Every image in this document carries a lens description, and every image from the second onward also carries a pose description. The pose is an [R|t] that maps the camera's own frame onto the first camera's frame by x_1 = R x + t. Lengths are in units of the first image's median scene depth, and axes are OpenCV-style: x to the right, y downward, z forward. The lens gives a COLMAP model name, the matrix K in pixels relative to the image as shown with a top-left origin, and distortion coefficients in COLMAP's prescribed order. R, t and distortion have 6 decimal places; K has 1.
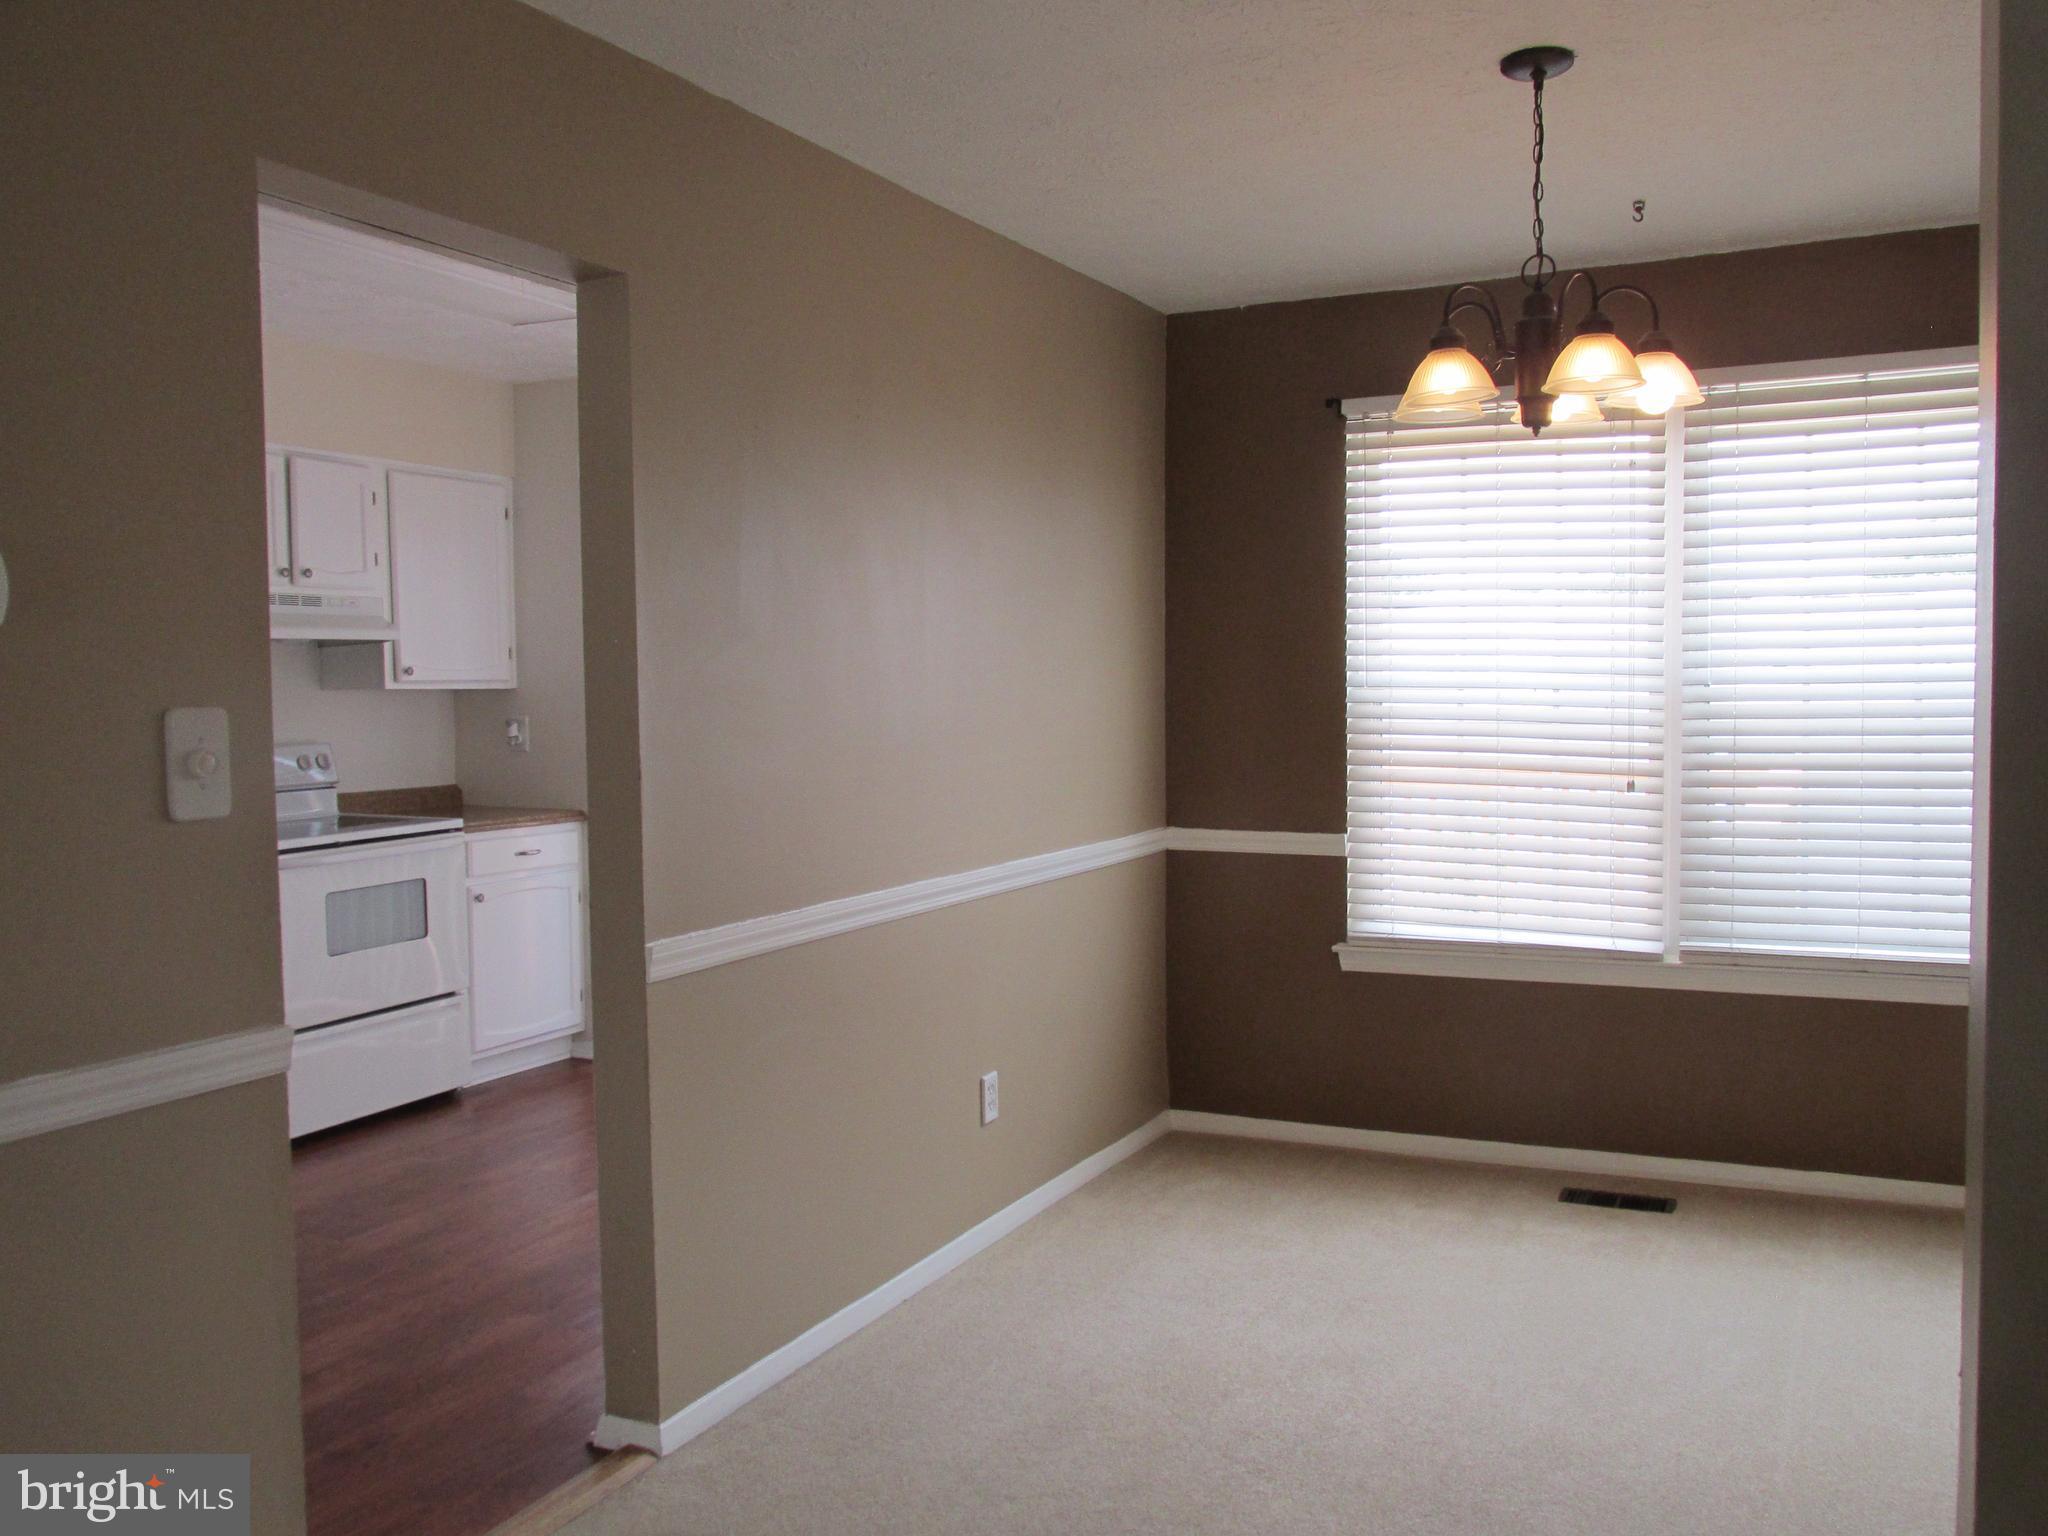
lens RADIAL K [[1735.9, 0, 1024.0], [0, 1735.9, 768.0], [0, 0, 1]] dist [-0.012814, 0.006415]
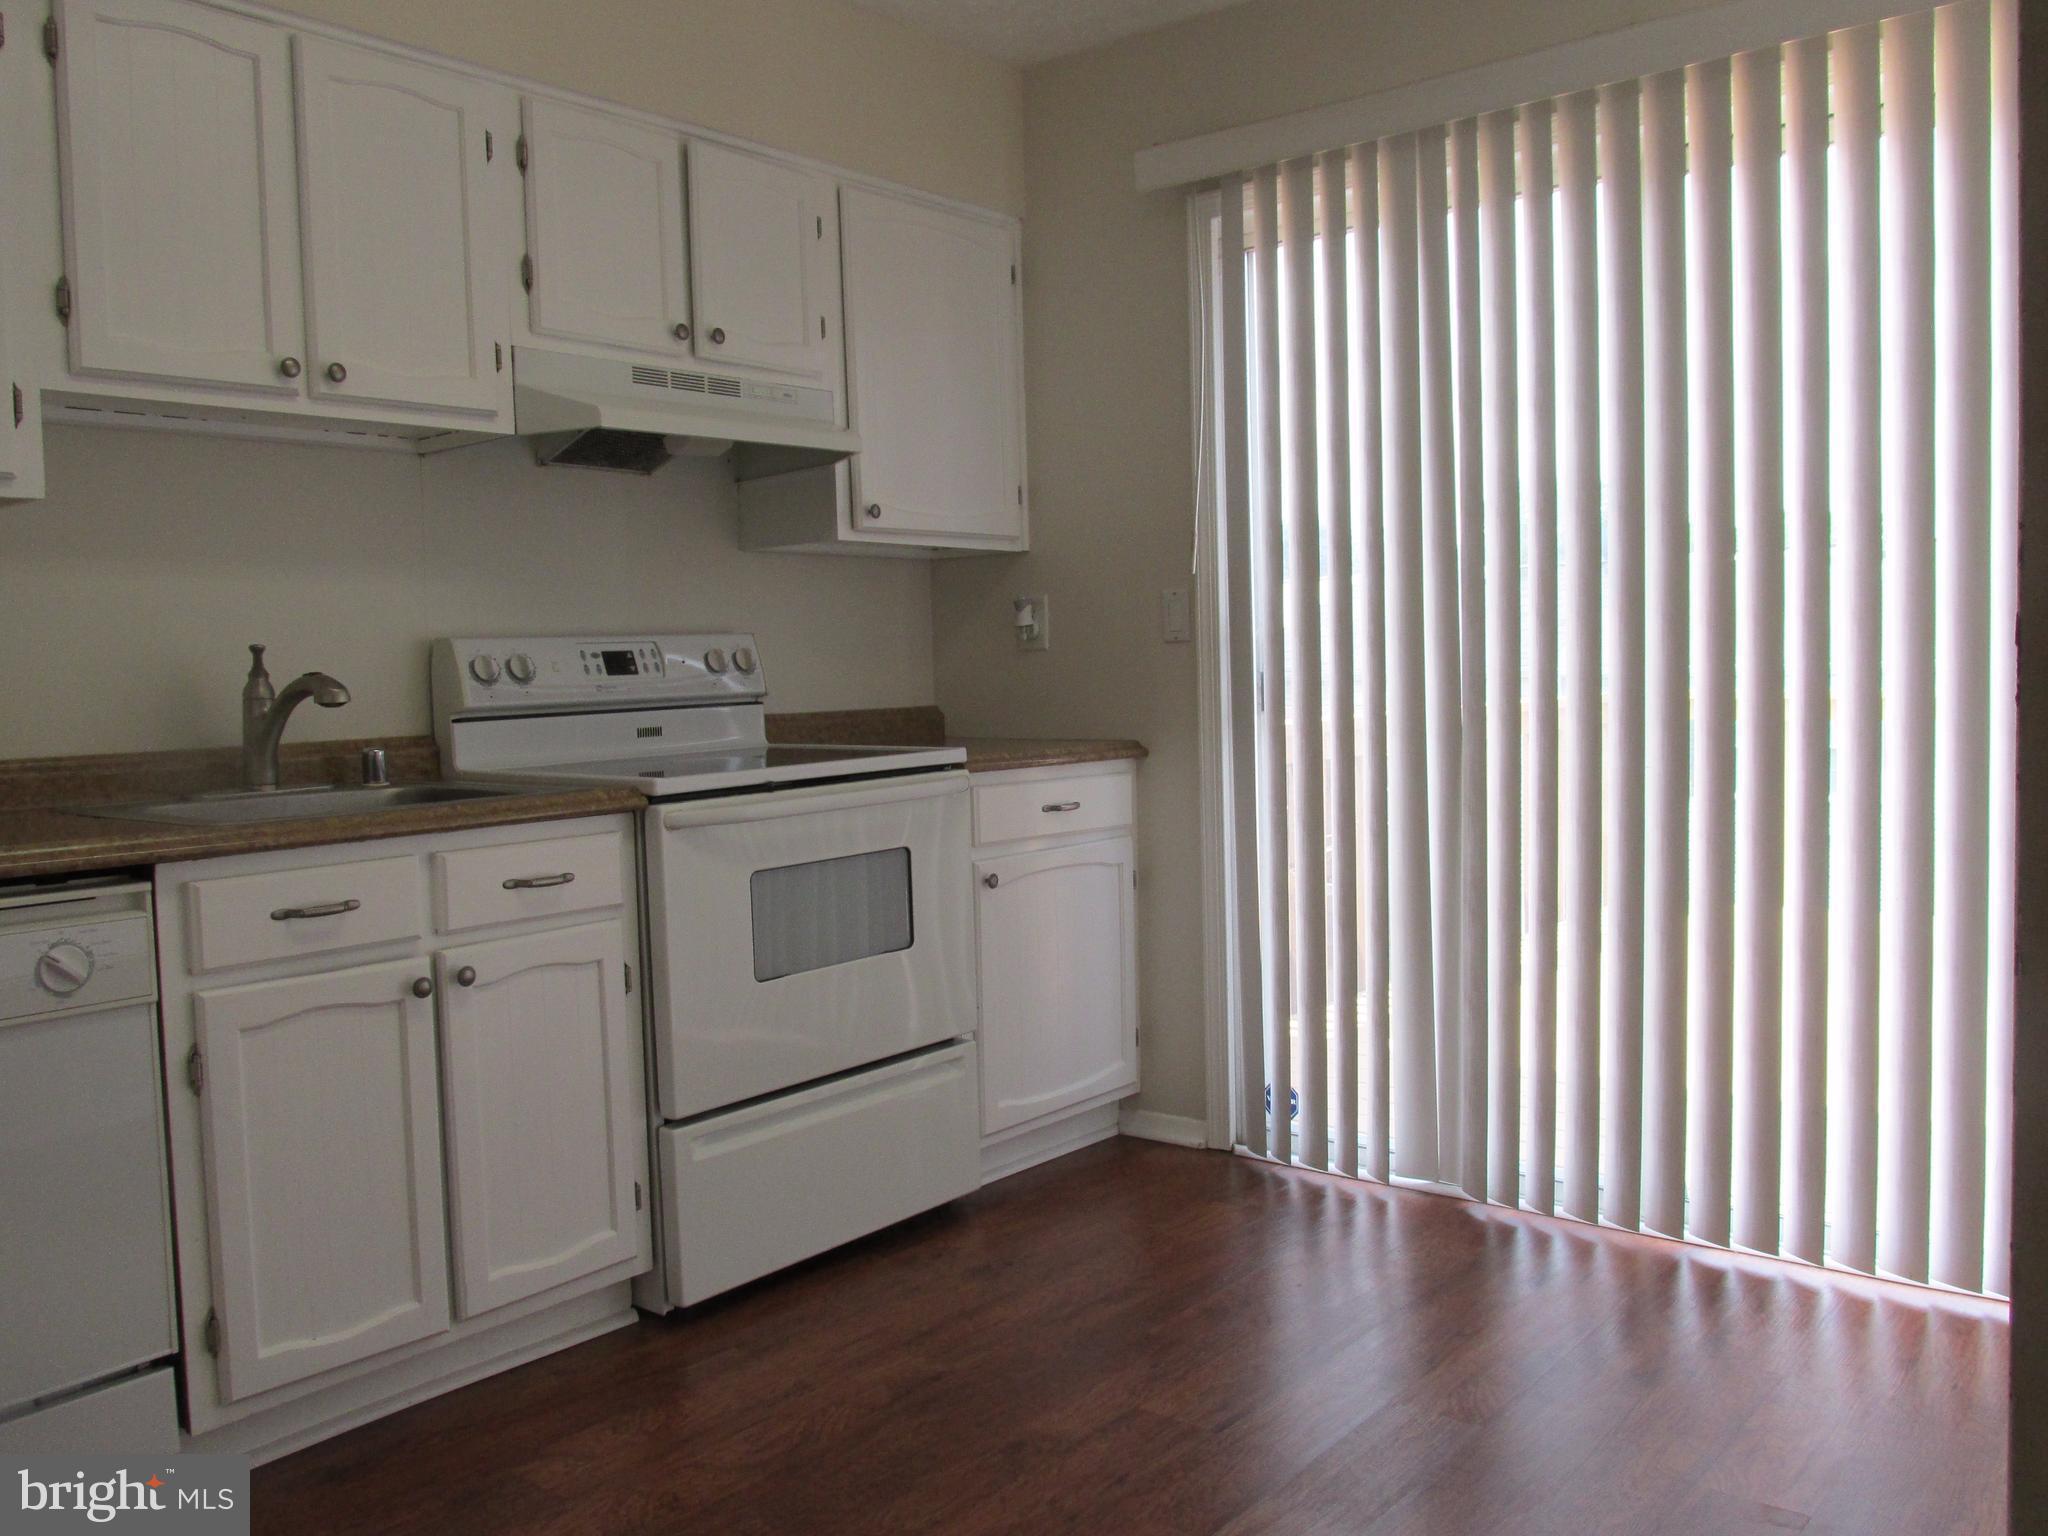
lens RADIAL K [[1746.4, 0, 1024.0], [0, 1746.4, 768.0], [0, 0, 1]] dist [-0.037305, 0.002494]
pose [[0.974737, -0.002012, -0.223348, -0.164920], [0.004728, 0.999921, 0.011625, 0.028441], [0.223307, -0.012387, 0.974670, 0.407491]]
